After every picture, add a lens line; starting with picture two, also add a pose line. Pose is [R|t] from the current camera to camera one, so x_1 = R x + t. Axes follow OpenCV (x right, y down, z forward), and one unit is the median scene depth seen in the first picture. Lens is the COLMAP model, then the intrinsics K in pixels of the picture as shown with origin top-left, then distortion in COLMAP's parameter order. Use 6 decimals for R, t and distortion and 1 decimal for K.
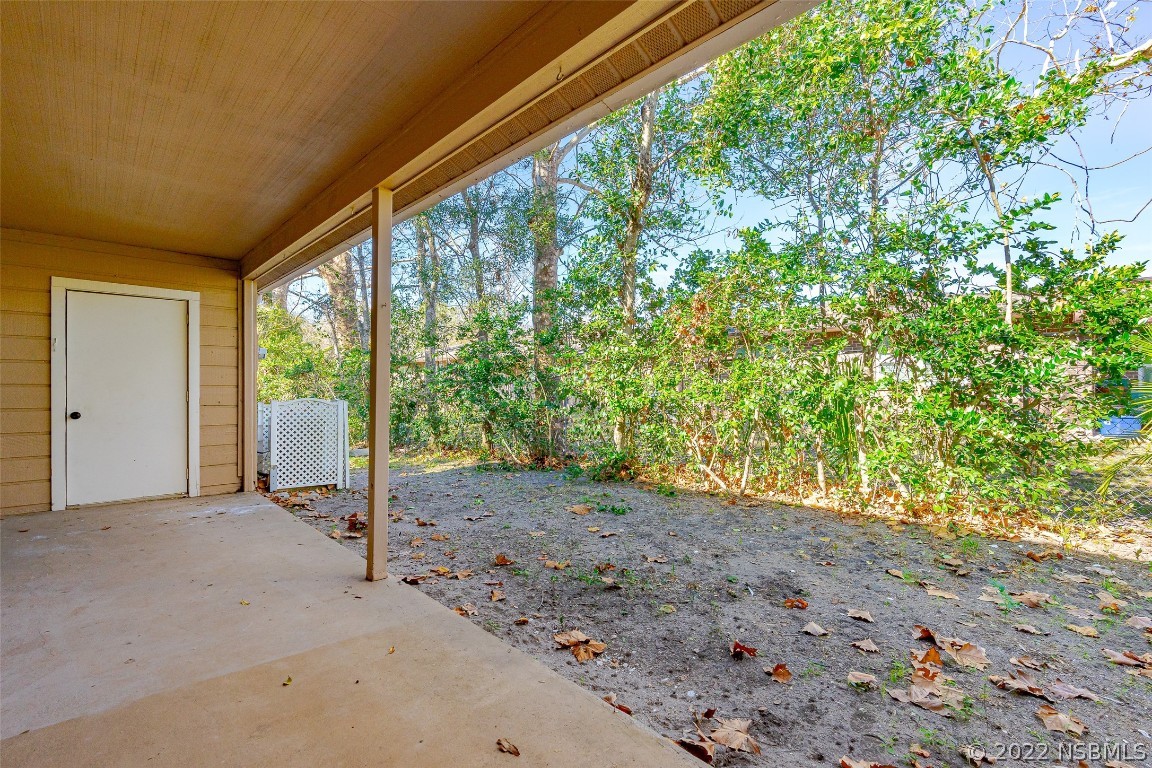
lens RADIAL K [[525.8, 0, 568.3], [0, 525.8, 387.3], [0, 0, 1]] dist [-0.008858, 0.002423]
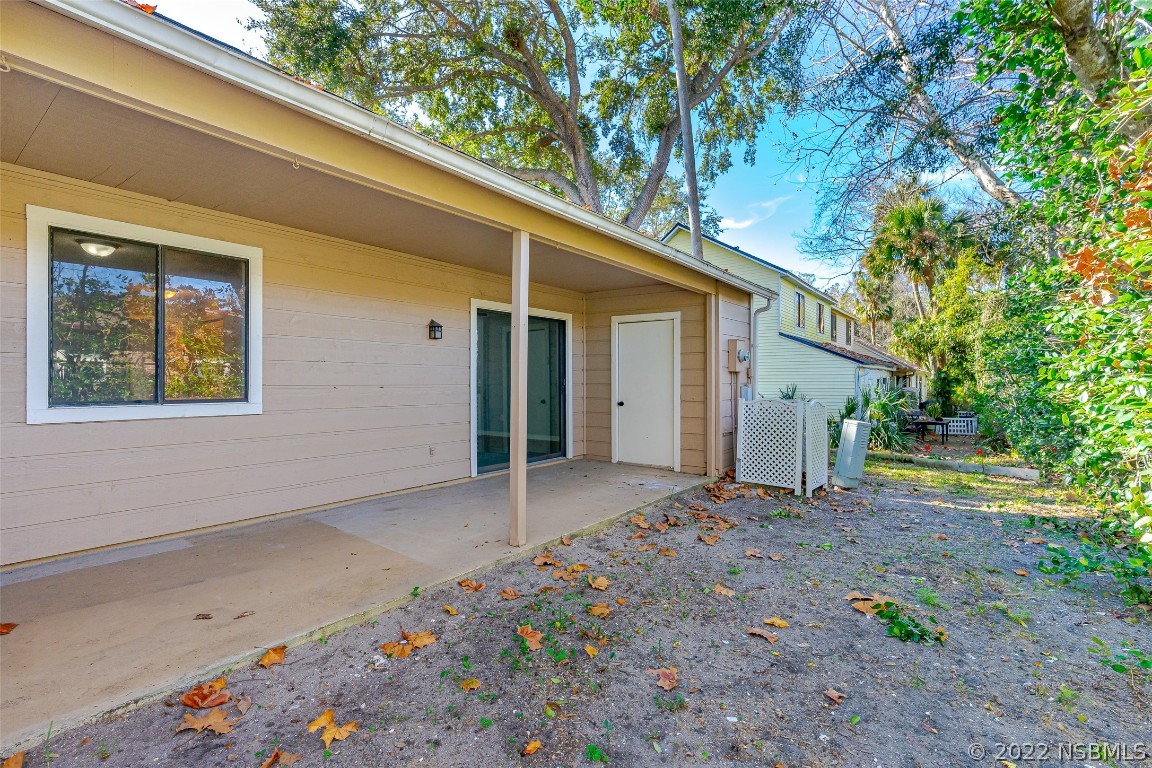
lens RADIAL K [[525.8, 0, 568.1], [0, 525.8, 380.6], [0, 0, 1]] dist [-0.008858, 0.002423]
pose [[0.163133, 0.002734, -0.986600, 0.578881], [-0.000440, 0.999996, 0.002699, -0.019609], [0.986604, -0.000006, 0.163134, 0.599647]]
